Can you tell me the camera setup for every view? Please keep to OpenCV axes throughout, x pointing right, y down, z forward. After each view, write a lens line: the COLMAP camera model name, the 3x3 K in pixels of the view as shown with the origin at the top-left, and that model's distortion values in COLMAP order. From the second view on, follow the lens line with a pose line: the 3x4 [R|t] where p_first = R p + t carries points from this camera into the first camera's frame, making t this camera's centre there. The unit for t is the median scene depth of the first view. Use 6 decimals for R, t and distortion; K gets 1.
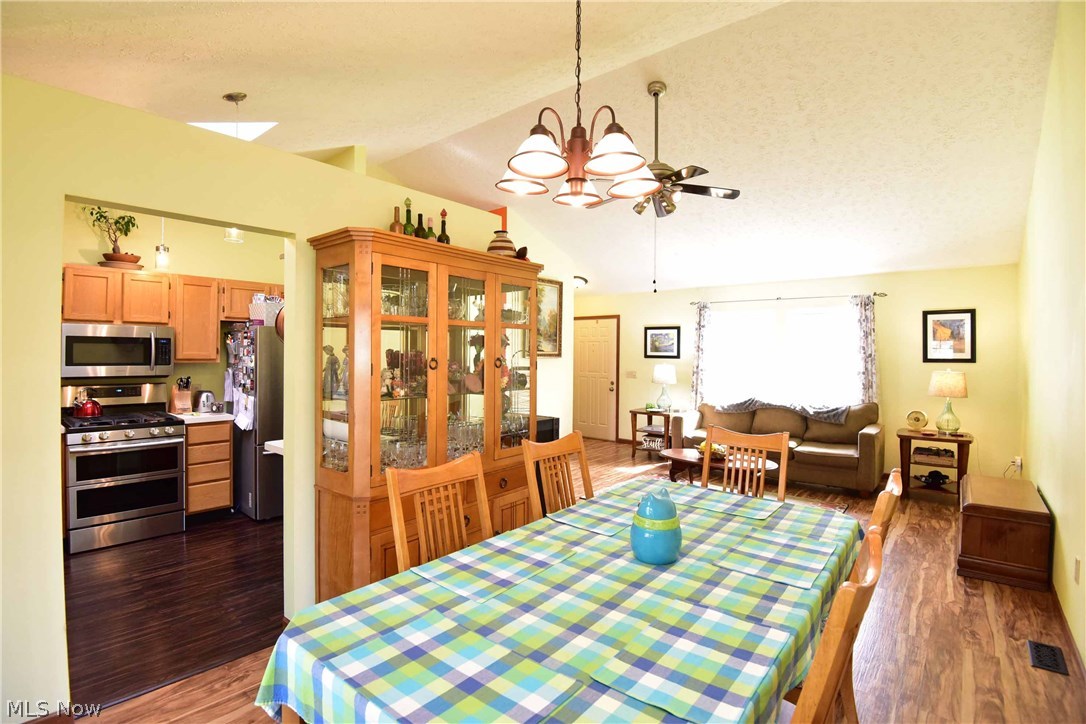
lens RADIAL K [[509.8, 0, 547.4], [0, 509.8, 337.6], [0, 0, 1]] dist [-0.042245, -0.001071]
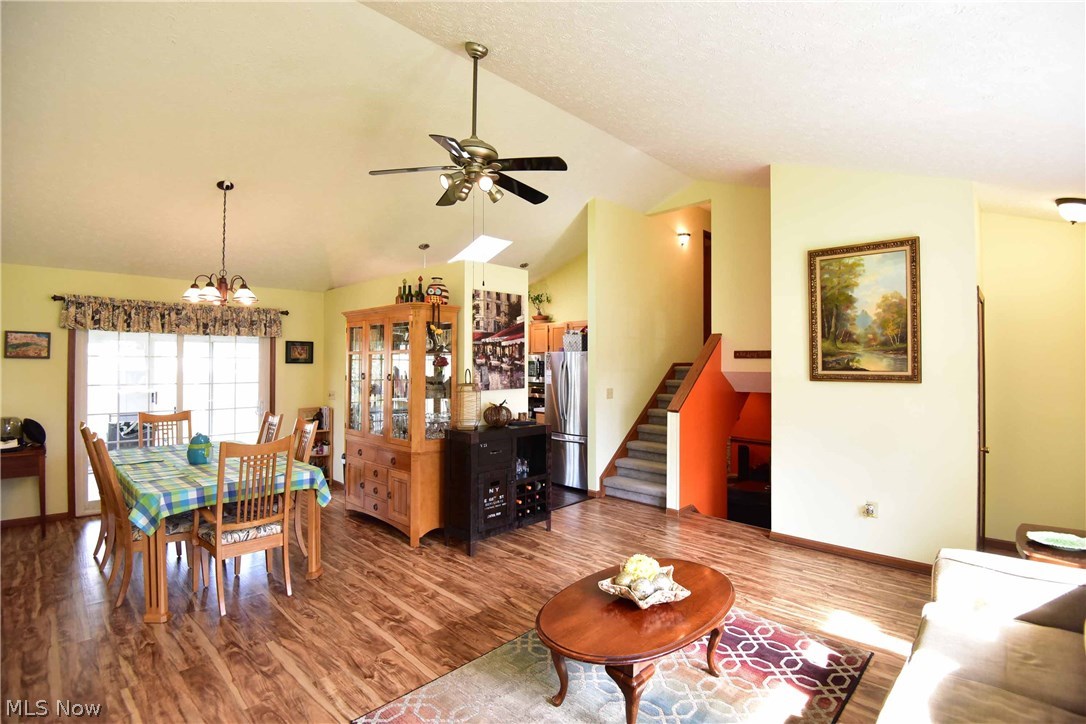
lens RADIAL K [[509.8, 0, 547.4], [0, 509.8, 337.6], [0, 0, 1]] dist [-0.042245, -0.001071]
pose [[-0.090972, -0.057378, -0.994199, 0.682542], [0.021351, 0.997997, -0.059551, 0.018861], [0.995625, -0.026645, -0.089564, 0.803988]]
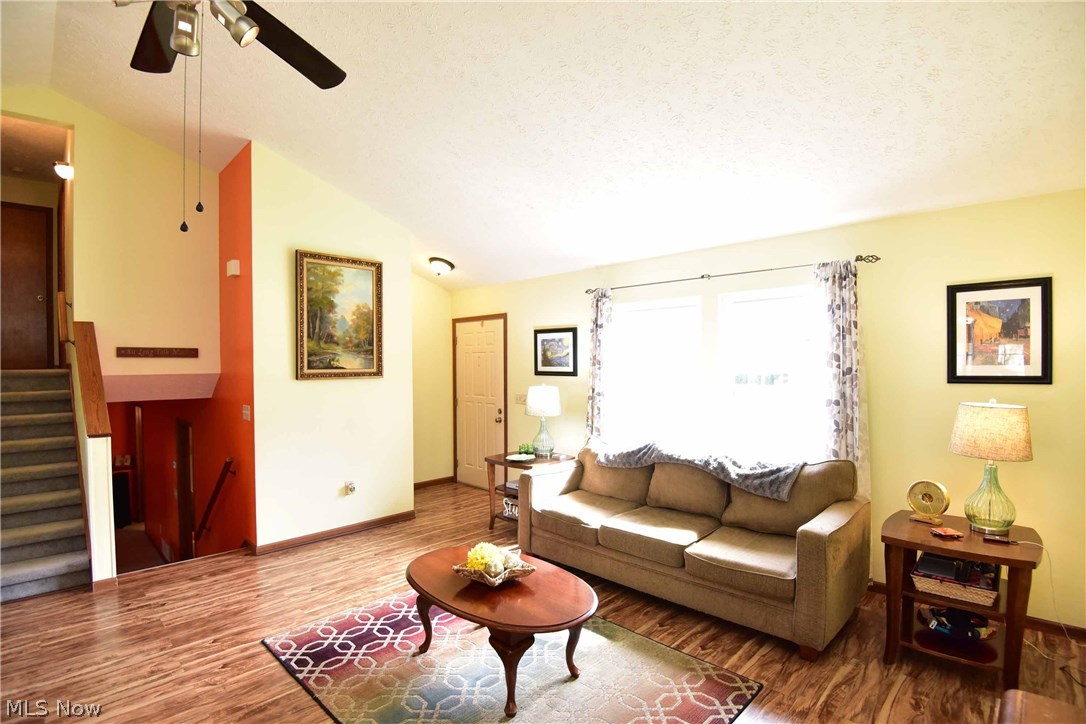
lens RADIAL K [[521.1, 0, 558.7], [0, 521.1, 360.0], [0, 0, 1]] dist [-0.024267, -0.012385]
pose [[0.997484, -0.013581, -0.069577, 0.365200], [0.015090, 0.999661, 0.021214, 0.007307], [0.069265, -0.022210, 0.997351, 0.412015]]
